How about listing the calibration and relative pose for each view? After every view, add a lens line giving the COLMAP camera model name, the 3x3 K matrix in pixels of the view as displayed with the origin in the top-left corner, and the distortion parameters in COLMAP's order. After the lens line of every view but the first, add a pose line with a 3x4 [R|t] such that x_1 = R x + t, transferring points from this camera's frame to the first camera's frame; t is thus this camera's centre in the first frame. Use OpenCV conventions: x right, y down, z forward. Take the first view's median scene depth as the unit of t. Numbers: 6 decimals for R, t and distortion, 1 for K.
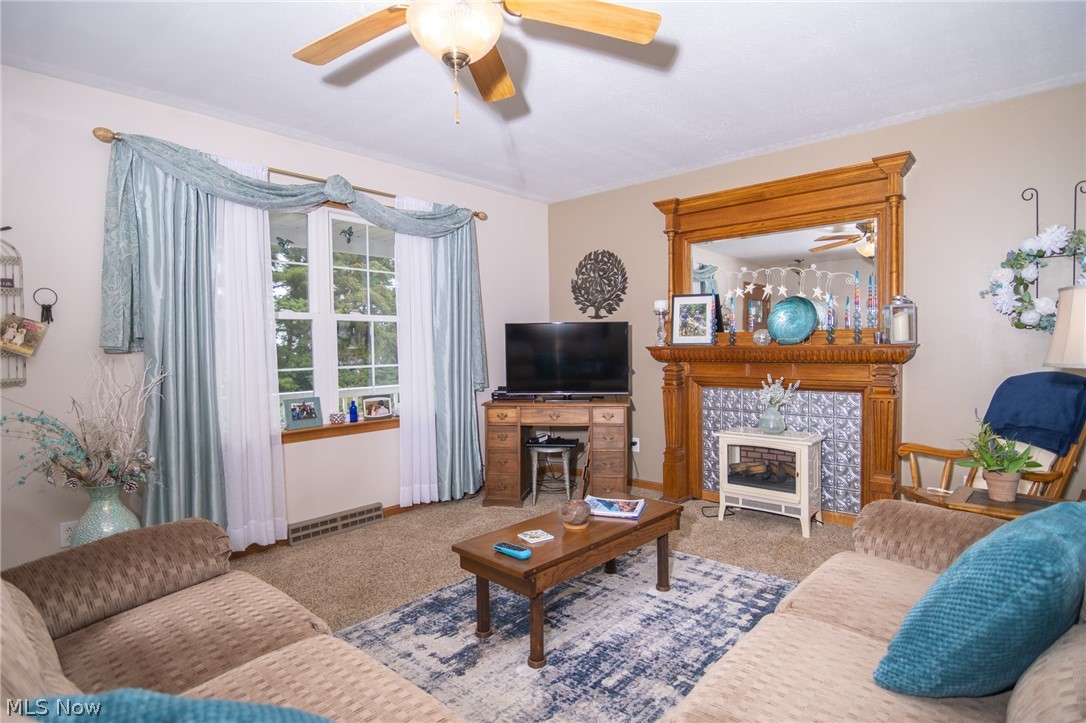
lens RADIAL K [[559.7, 0, 538.9], [0, 559.7, 360.6], [0, 0, 1]] dist [-0.002670, -0.007633]
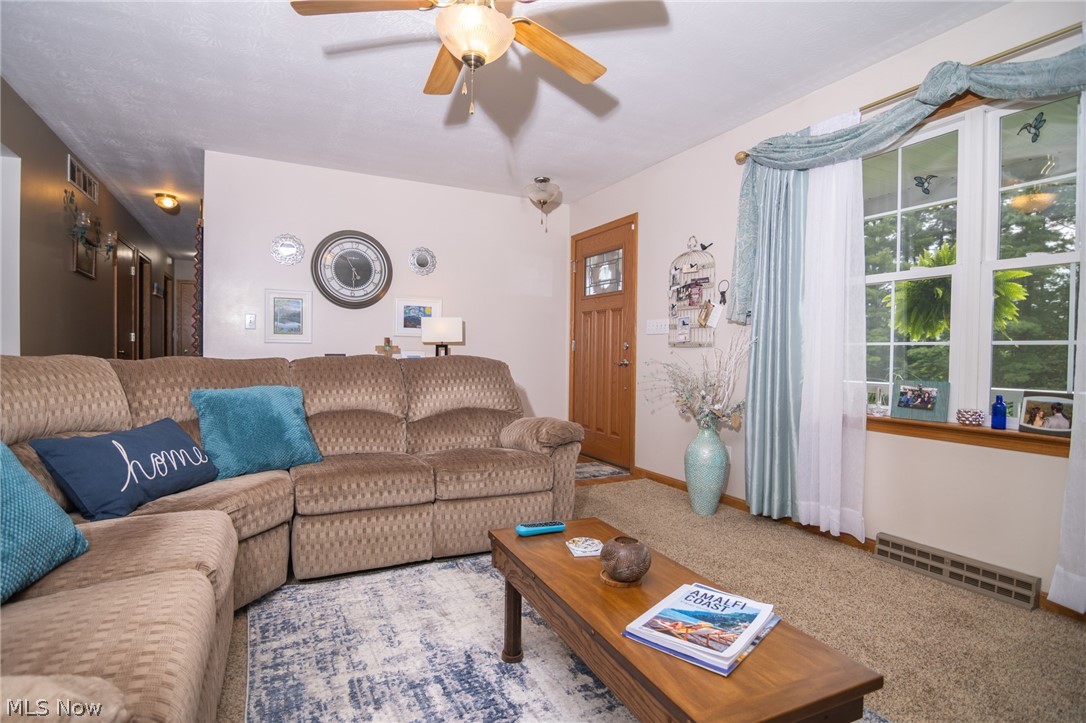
lens RADIAL K [[547.0, 0, 542.6], [0, 547.0, 354.7], [0, 0, 1]] dist [-0.009612, -0.002529]
pose [[-0.352917, 0.020521, -0.935430, 0.459123], [-0.031083, 0.998951, 0.033641, 0.022843], [0.935138, 0.040948, -0.351909, 0.792177]]
